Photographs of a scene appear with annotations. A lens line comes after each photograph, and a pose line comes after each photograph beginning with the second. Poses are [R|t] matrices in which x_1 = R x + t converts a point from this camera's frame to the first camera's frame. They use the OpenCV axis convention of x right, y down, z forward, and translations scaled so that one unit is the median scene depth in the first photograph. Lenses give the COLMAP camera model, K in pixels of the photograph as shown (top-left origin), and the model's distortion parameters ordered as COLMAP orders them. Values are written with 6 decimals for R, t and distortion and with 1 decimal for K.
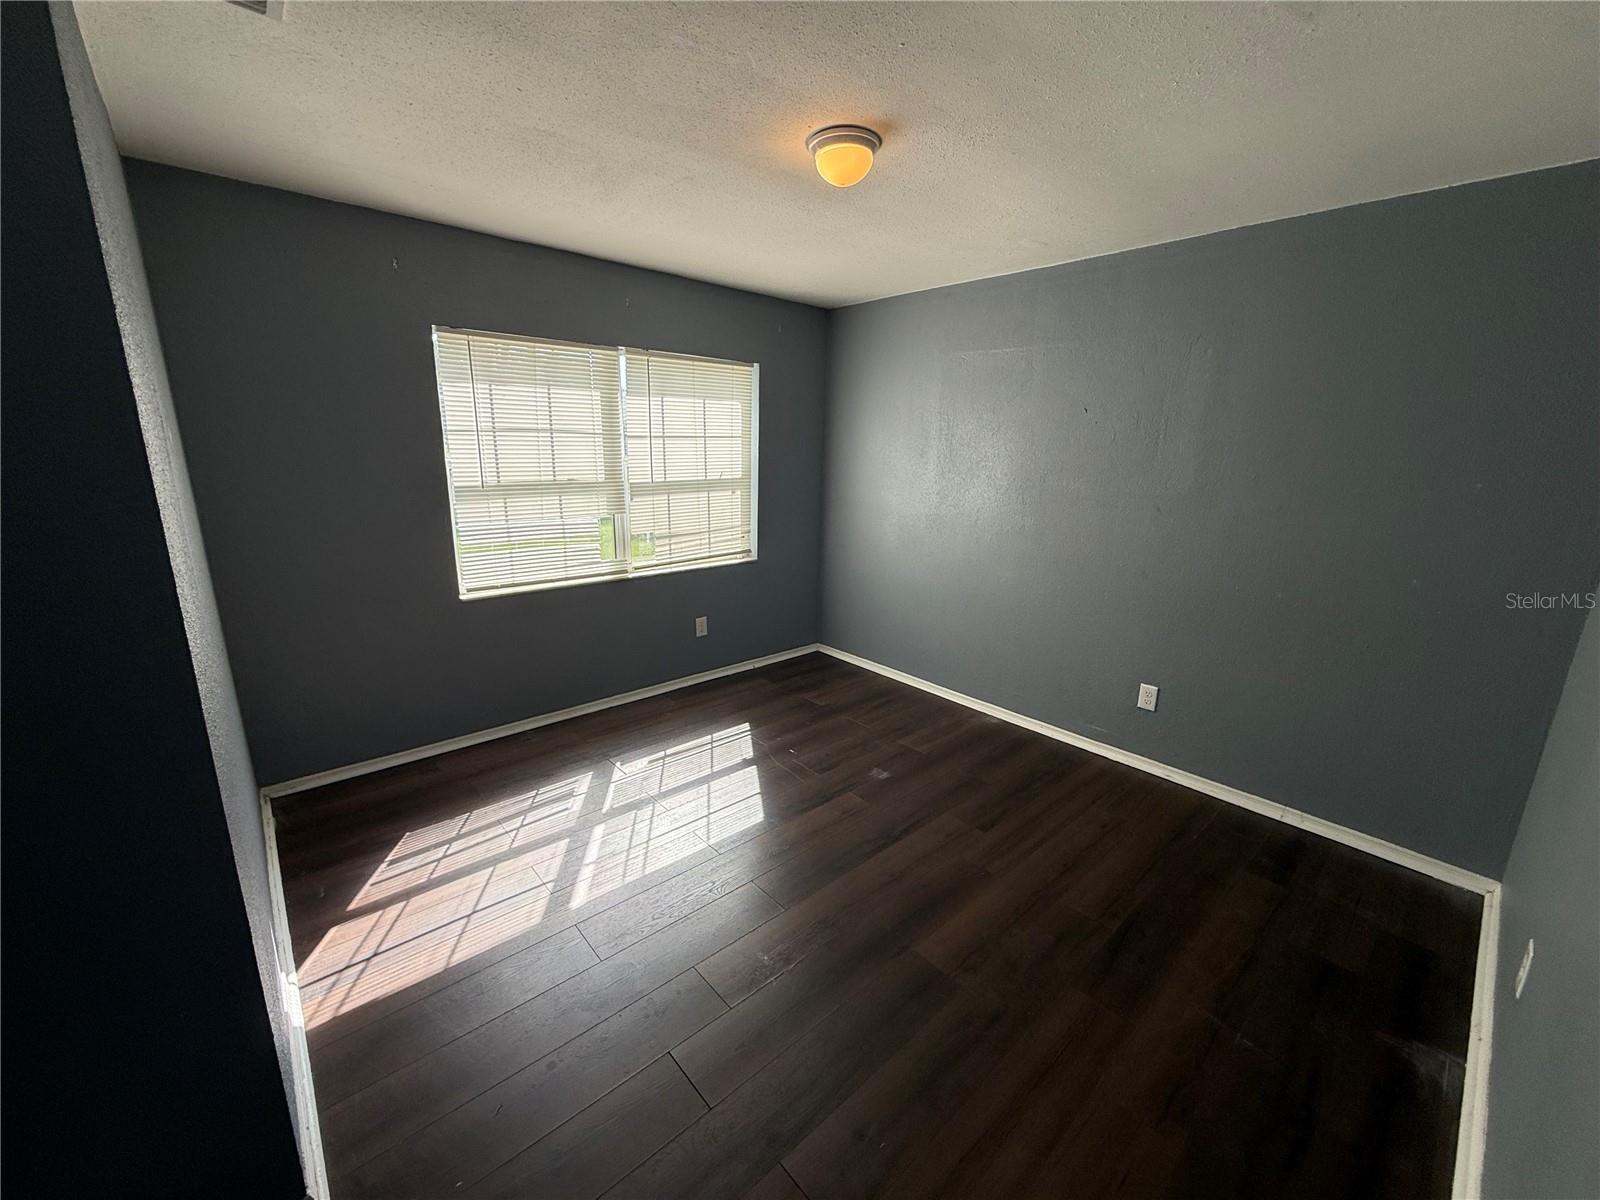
lens RADIAL K [[637.4, 0, 798.8], [0, 637.4, 601.7], [0, 0, 1]] dist [0.000605, 0.000440]
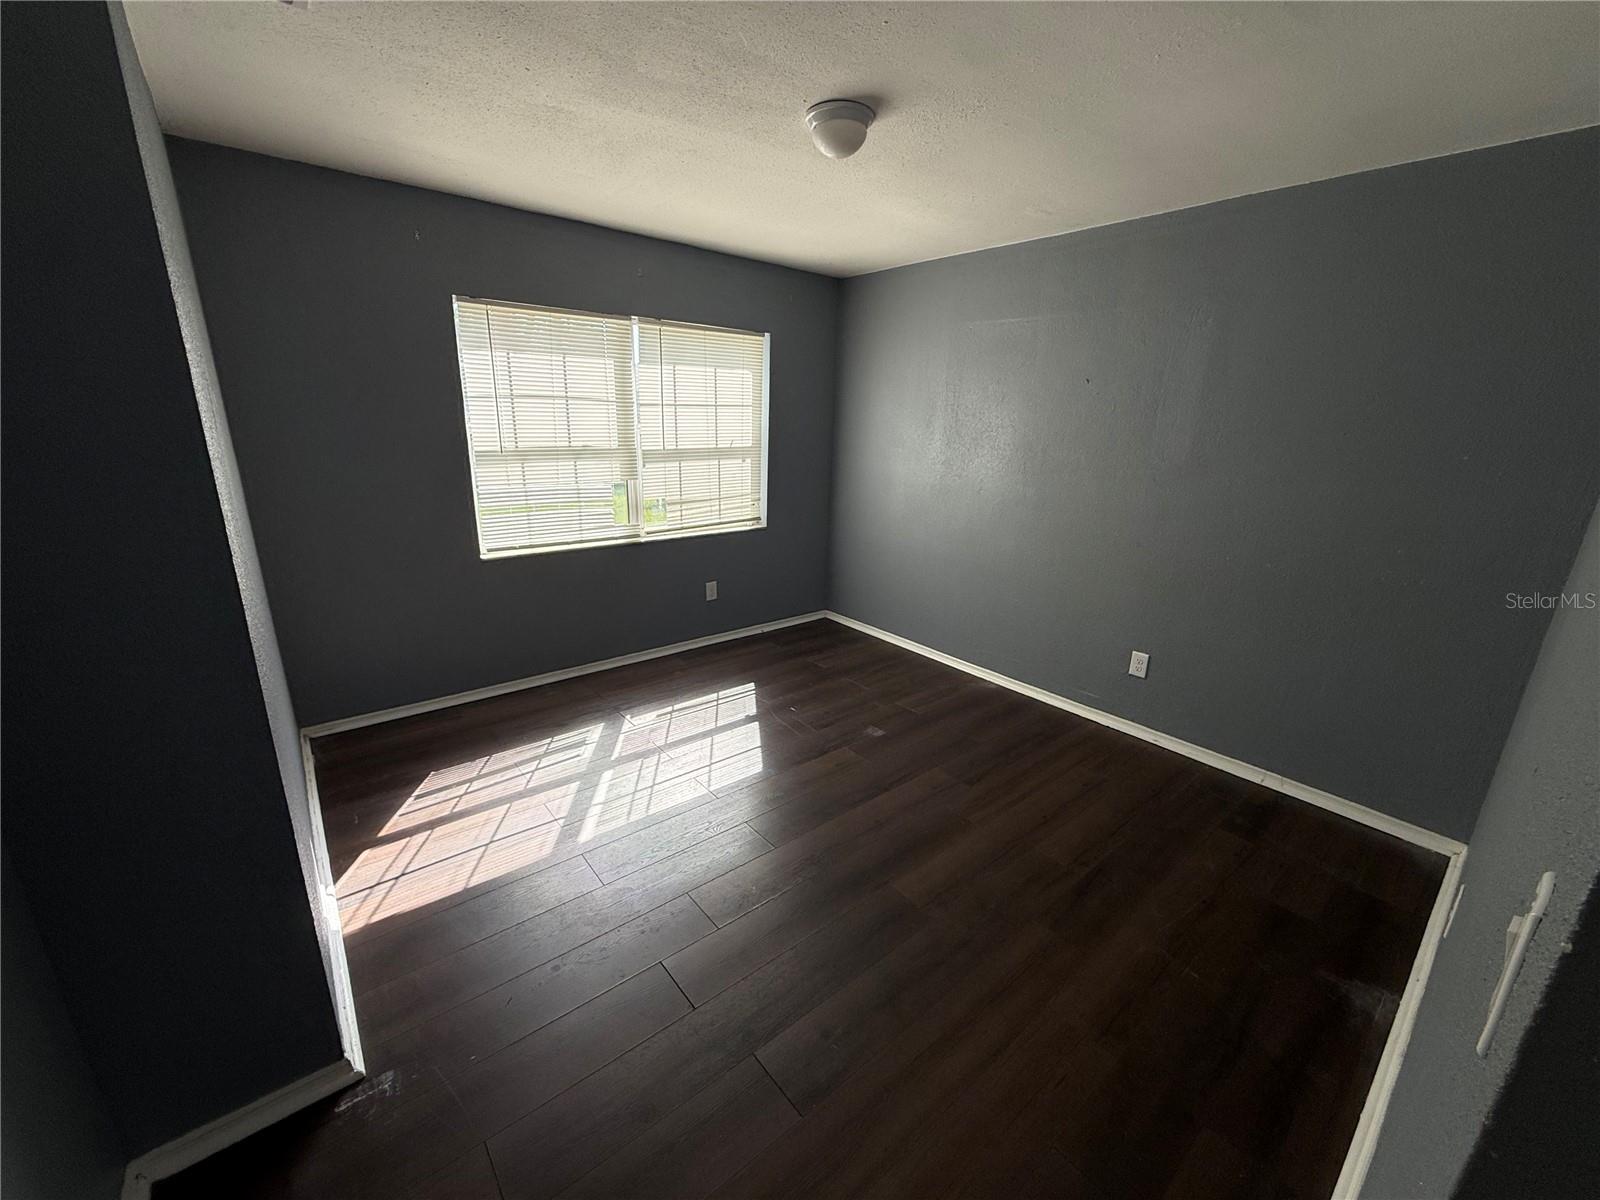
lens RADIAL K [[637.4, 0, 799.6], [0, 637.4, 601.2], [0, 0, 1]] dist [0.000605, 0.000440]
pose [[0.999251, 0.017172, -0.034686, 0.042531], [-0.015757, 0.999049, 0.040657, 0.018588], [0.035351, -0.040080, 0.998571, -0.049434]]
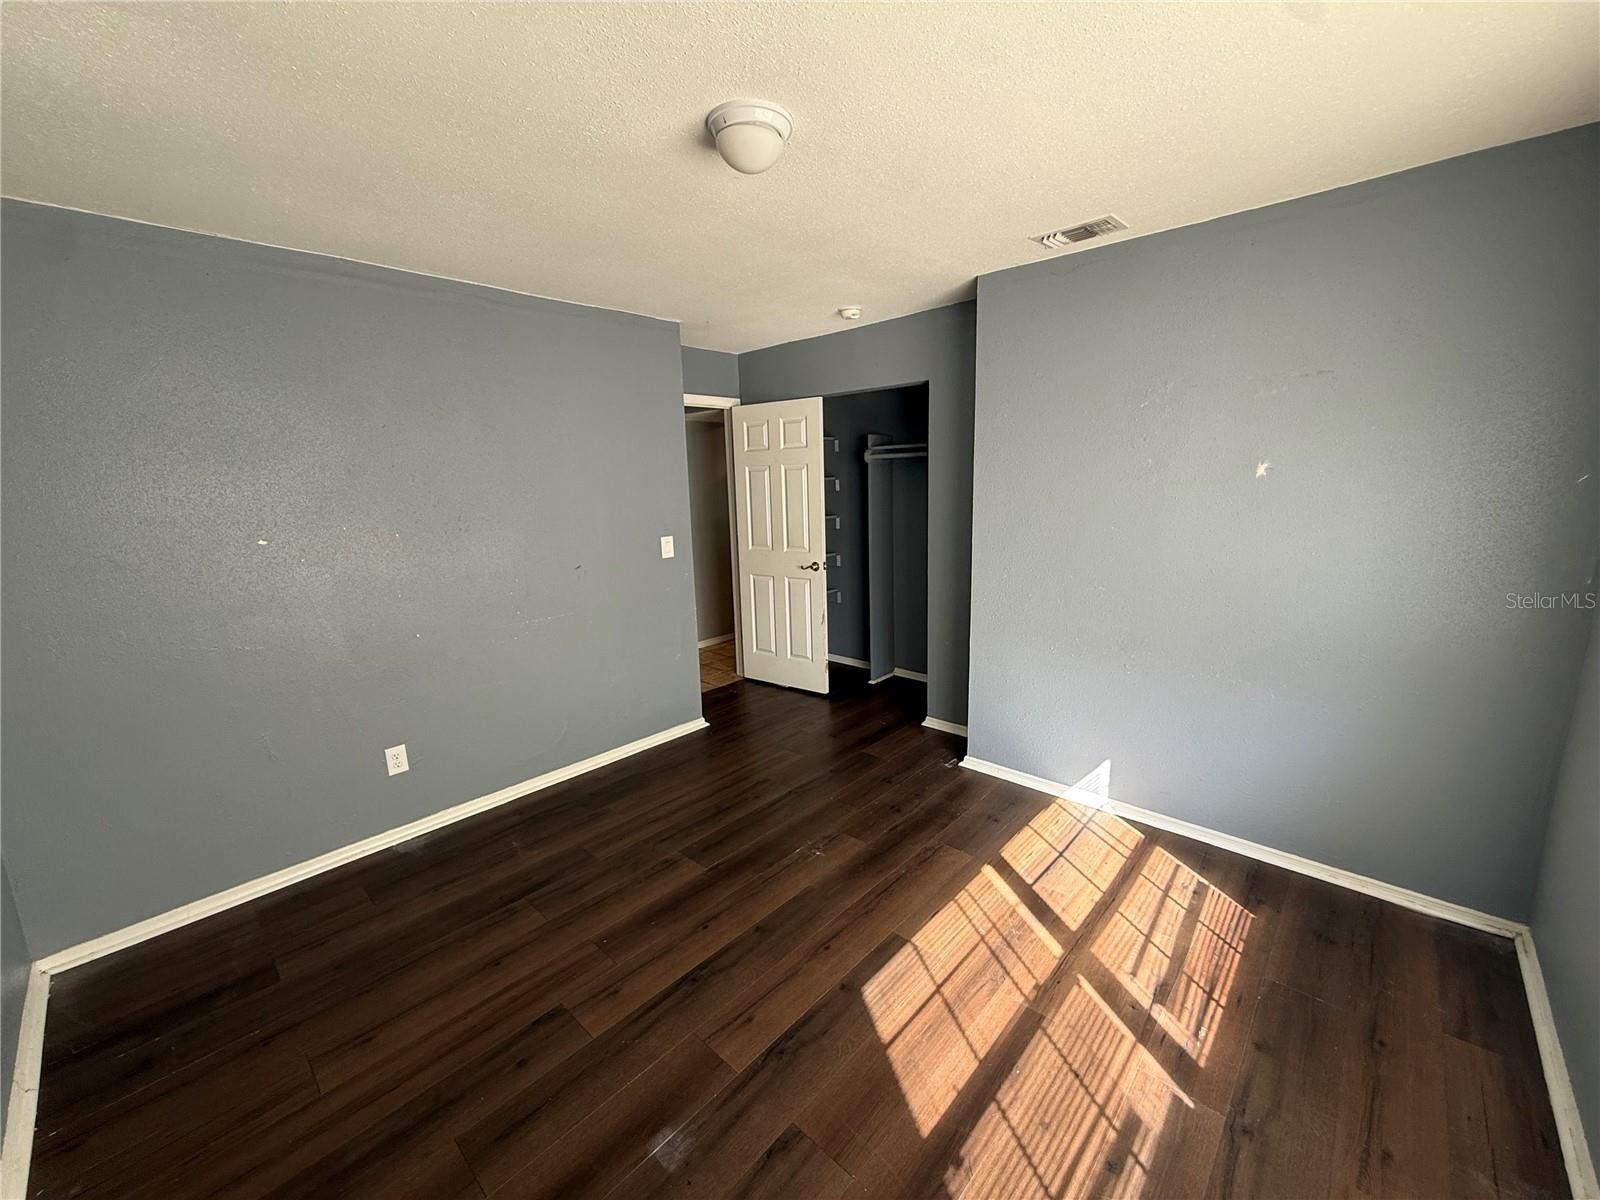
lens RADIAL K [[637.4, 0, 806.9], [0, 637.4, 599.8], [0, 0, 1]] dist [0.000605, 0.000440]
pose [[-0.994605, 0.027257, -0.100089, 0.071070], [-0.017176, 0.908271, 0.418031, -0.385380], [0.102302, 0.417495, -0.902902, 1.543848]]
